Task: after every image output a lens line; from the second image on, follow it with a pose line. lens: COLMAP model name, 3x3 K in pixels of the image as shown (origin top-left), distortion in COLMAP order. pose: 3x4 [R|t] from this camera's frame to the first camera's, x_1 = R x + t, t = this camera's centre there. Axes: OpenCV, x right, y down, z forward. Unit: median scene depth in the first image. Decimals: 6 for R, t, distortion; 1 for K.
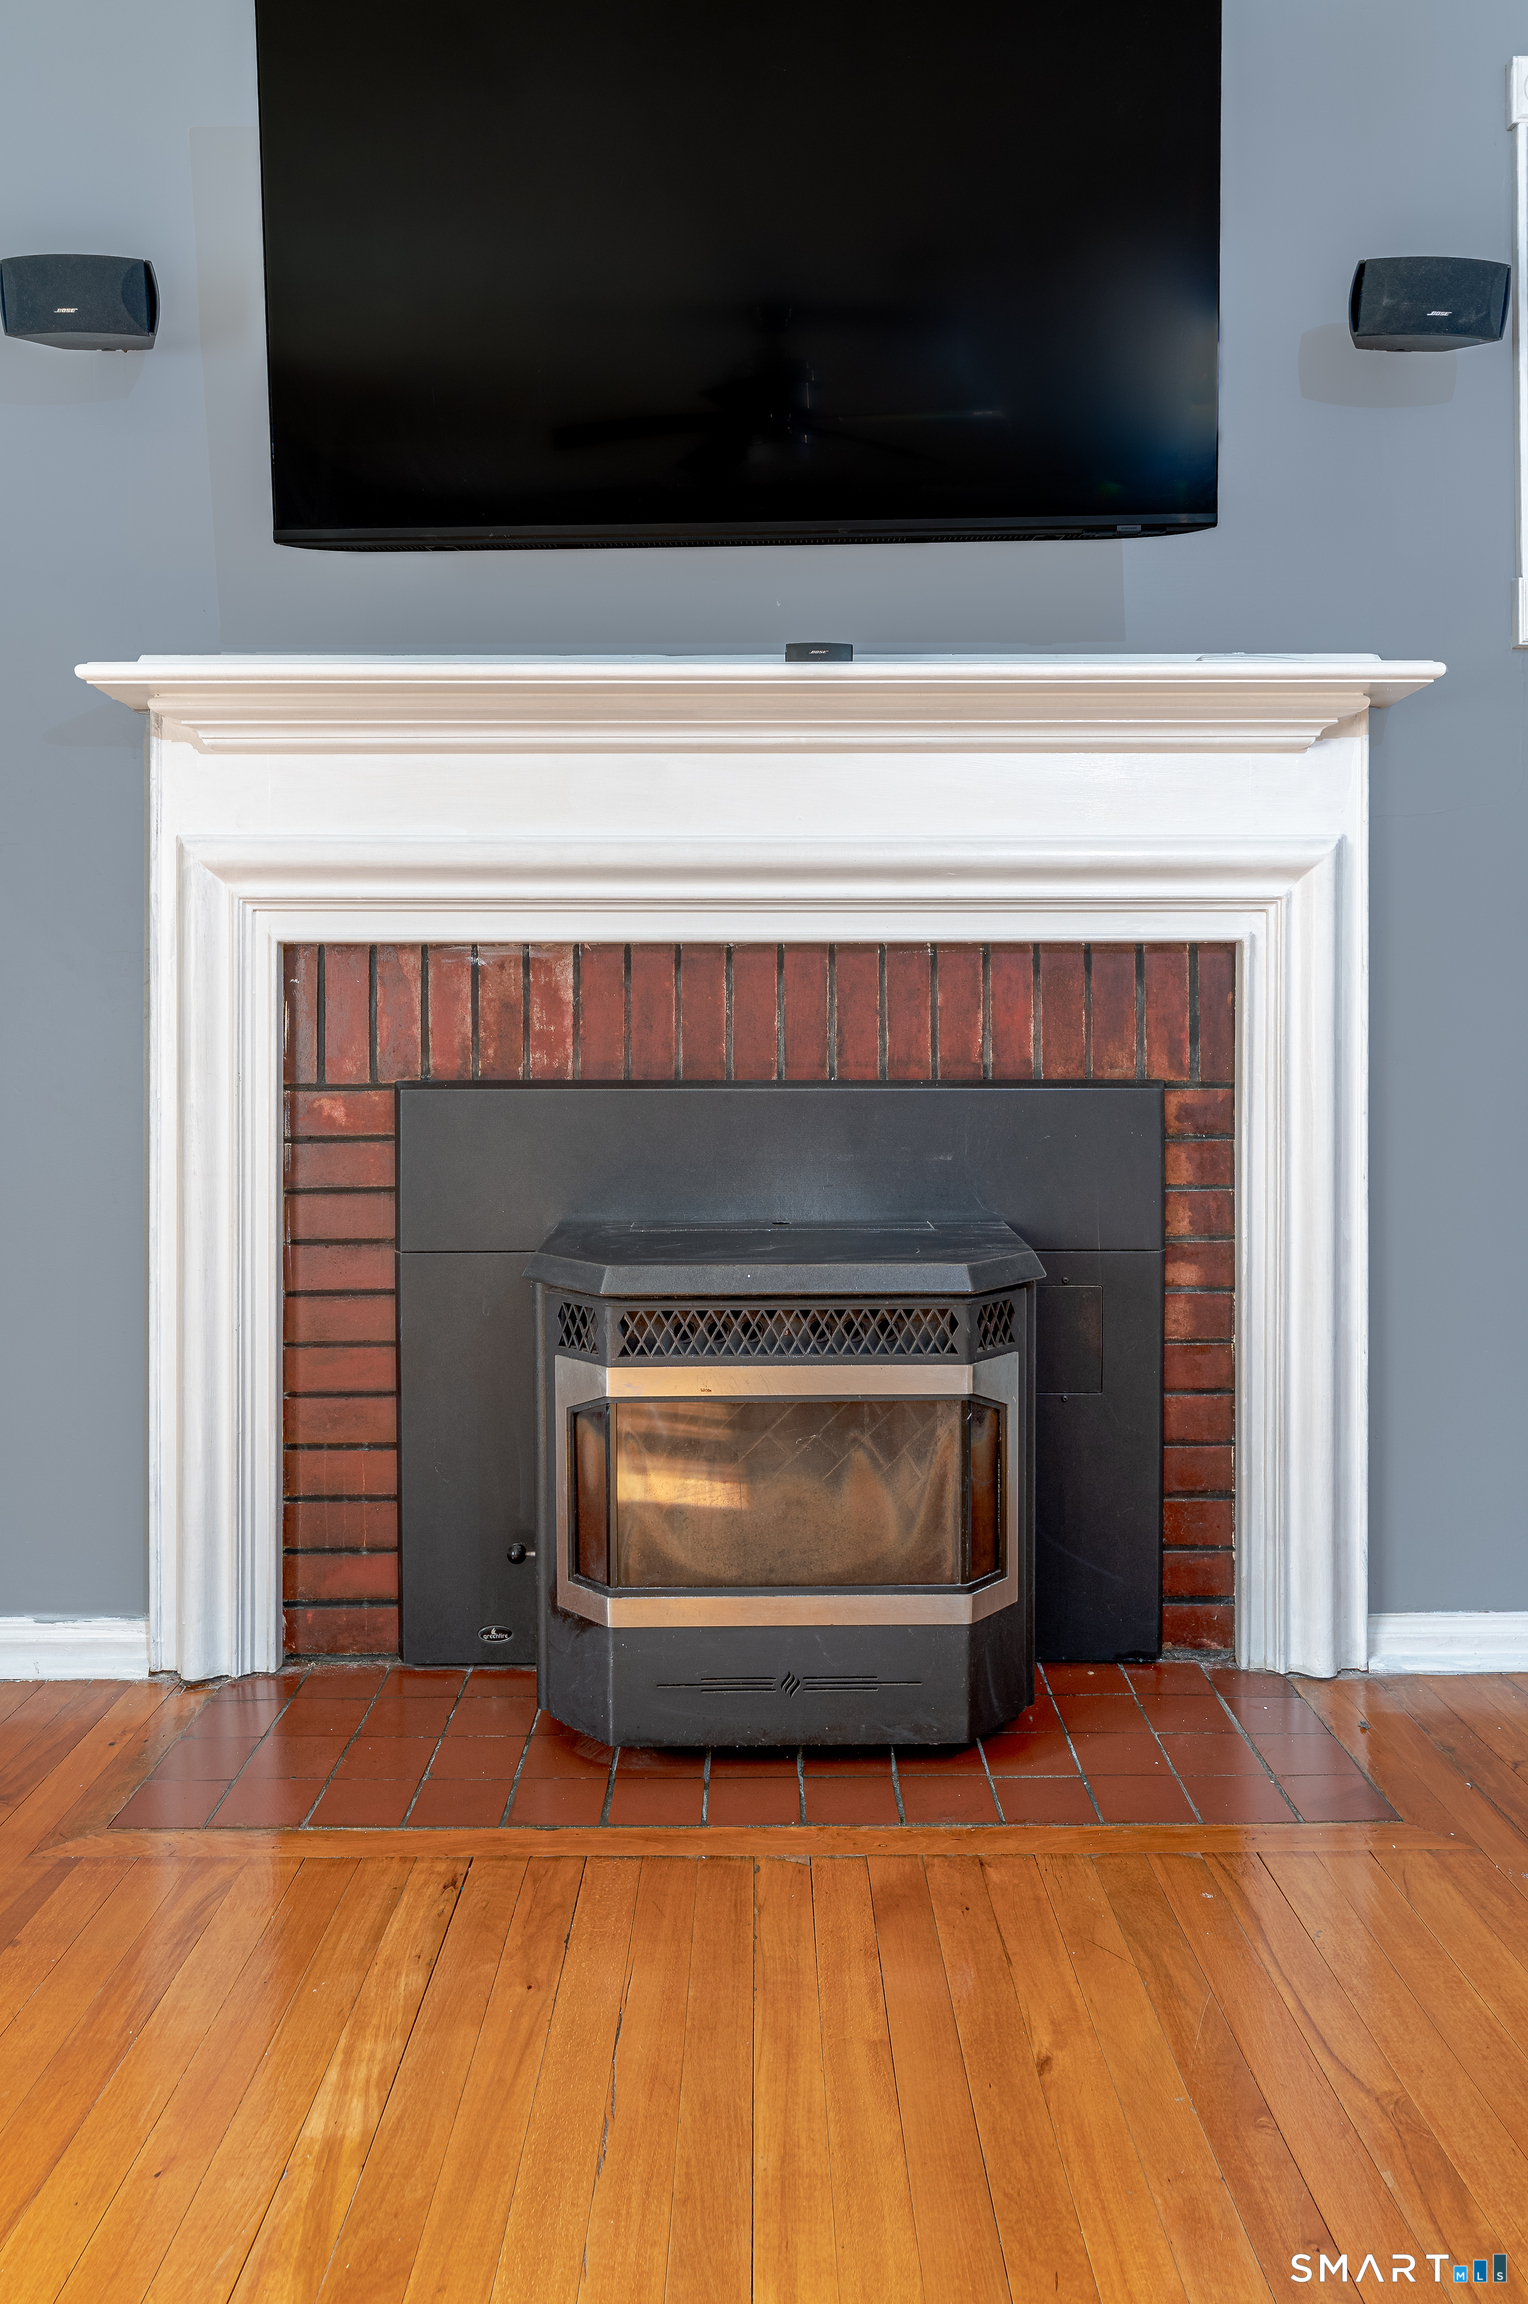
lens RADIAL K [[1582.3, 0, 761.8], [0, 1582.3, 1054.8], [0, 0, 1]] dist [-0.003487, -0.000196]
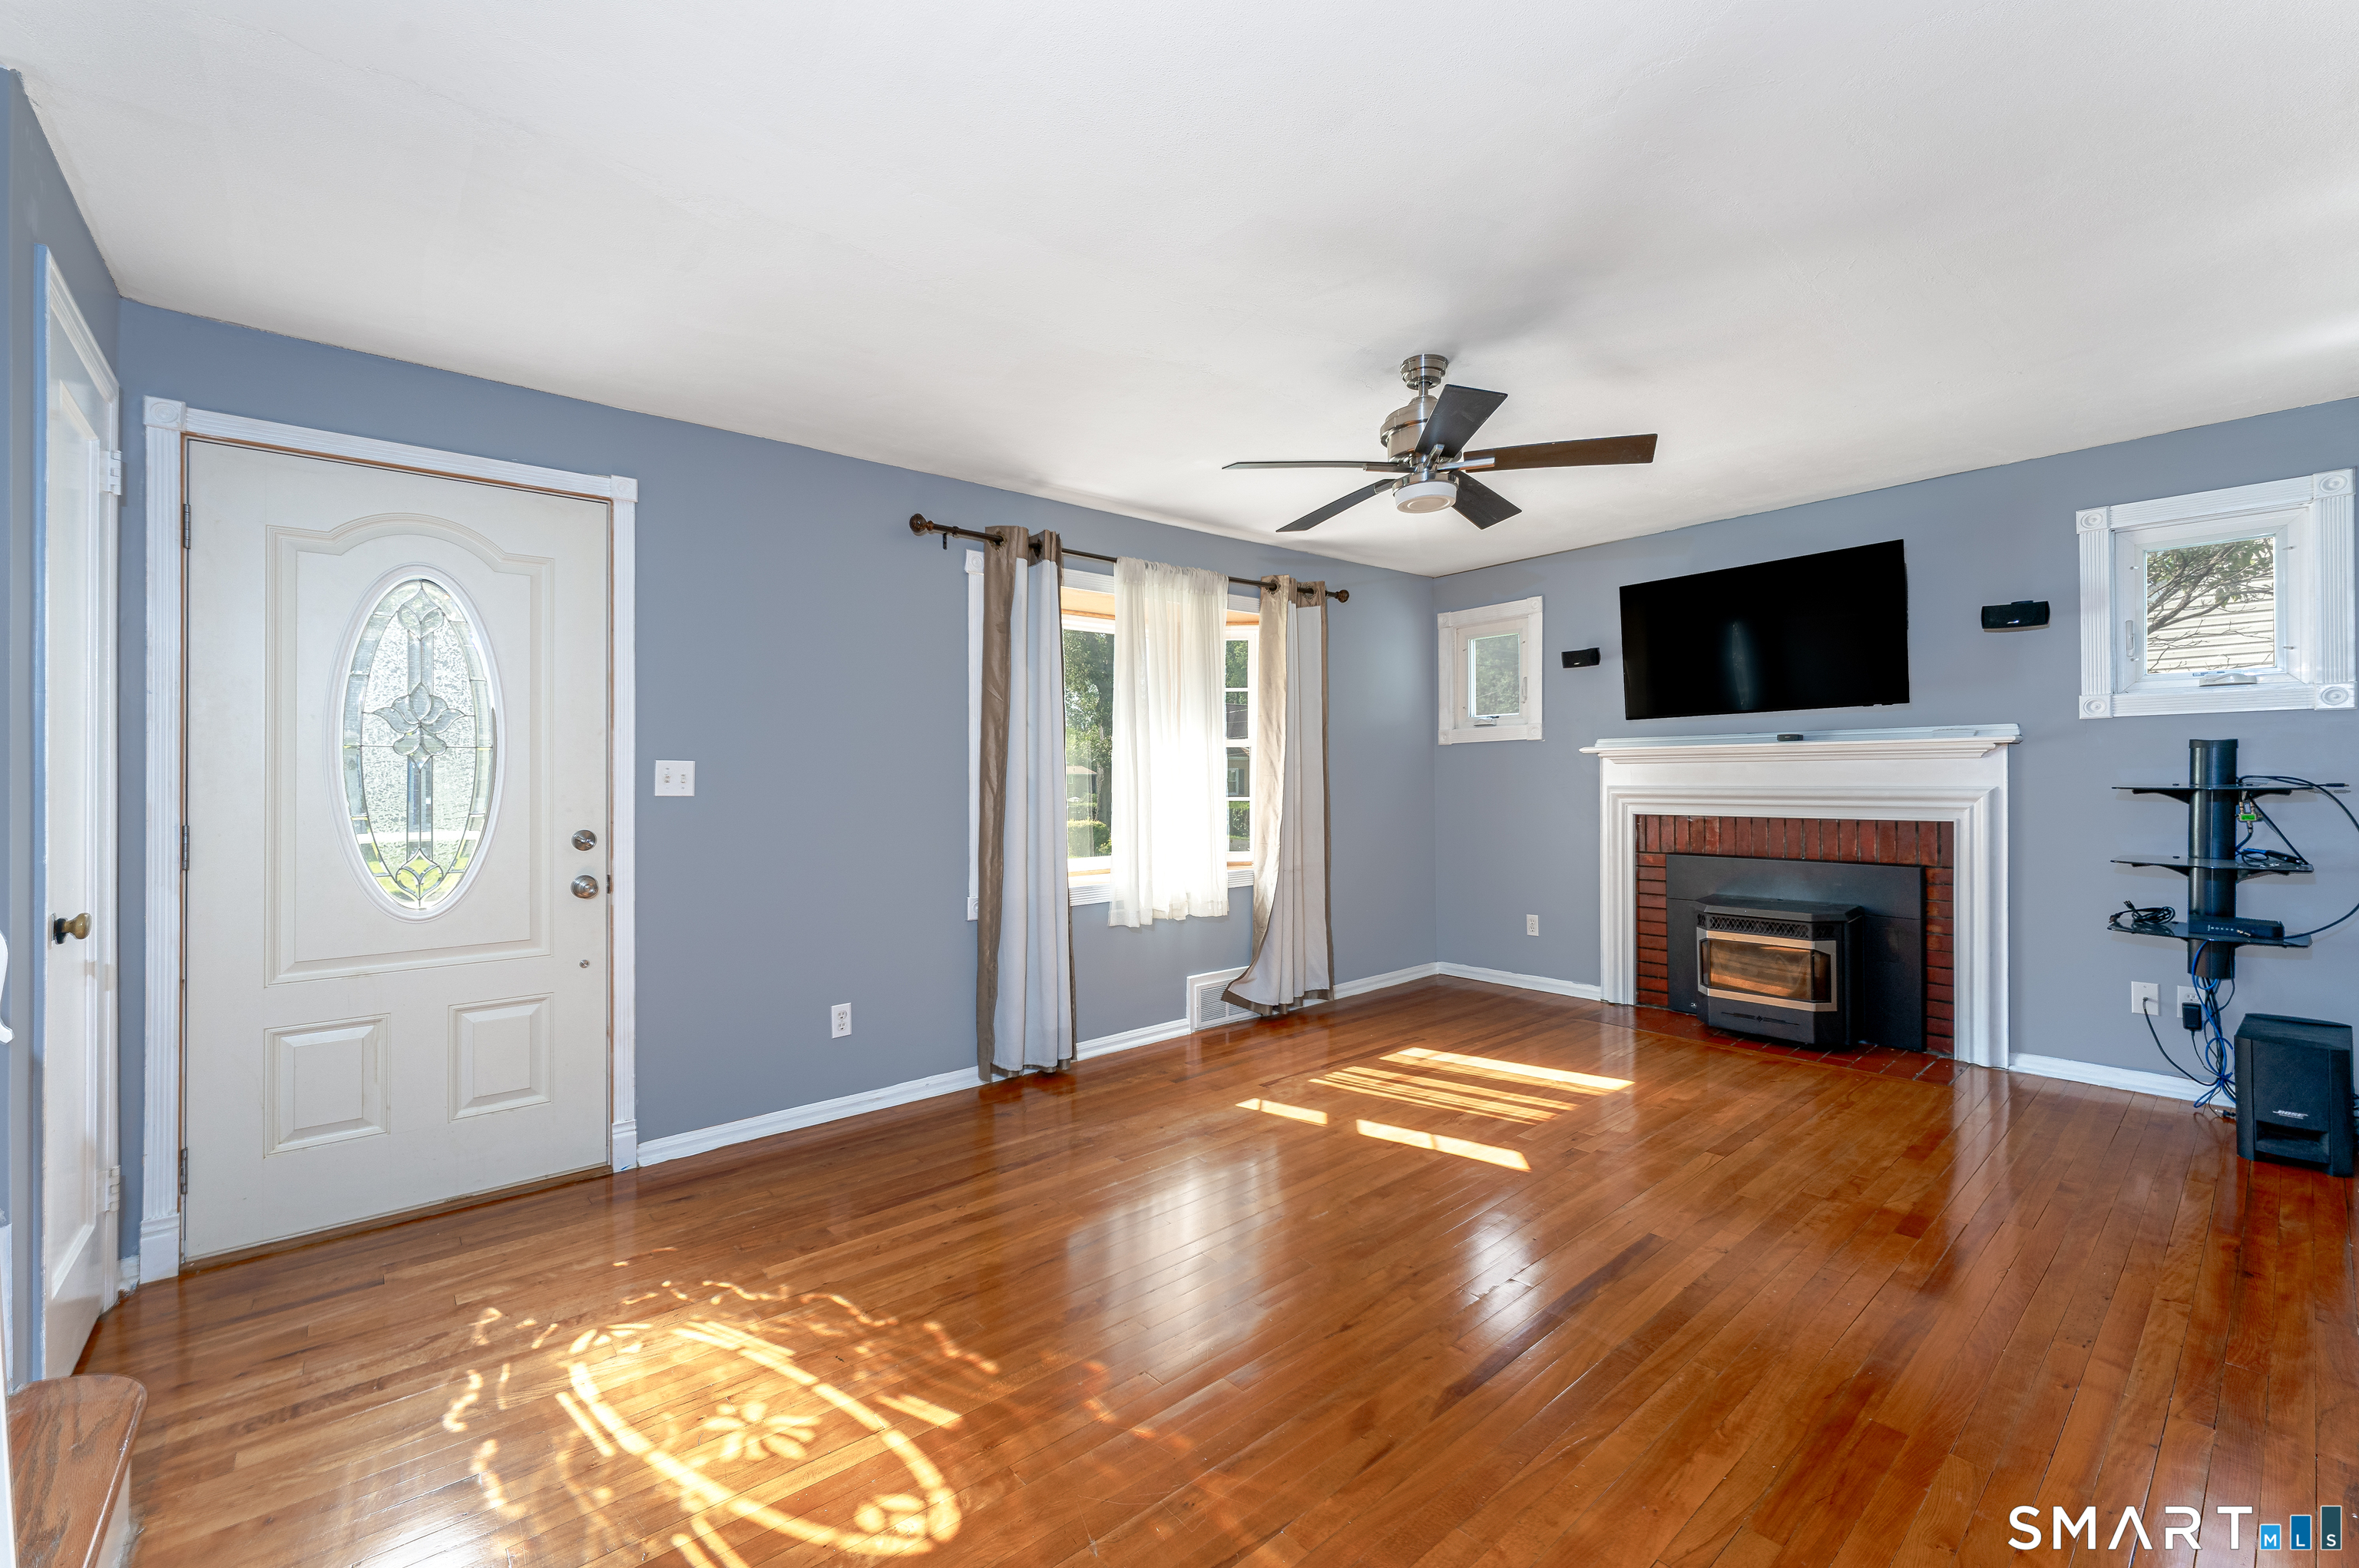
lens RADIAL K [[982.5, 0, 1168.1], [0, 982.5, 782.1], [0, 0, 1]] dist [0.001938, -0.000092]
pose [[0.652188, 0.000676, -0.758057, 0.757615], [0.007768, 0.999941, 0.007575, -0.175172], [0.758018, -0.010828, 0.652144, -1.394839]]
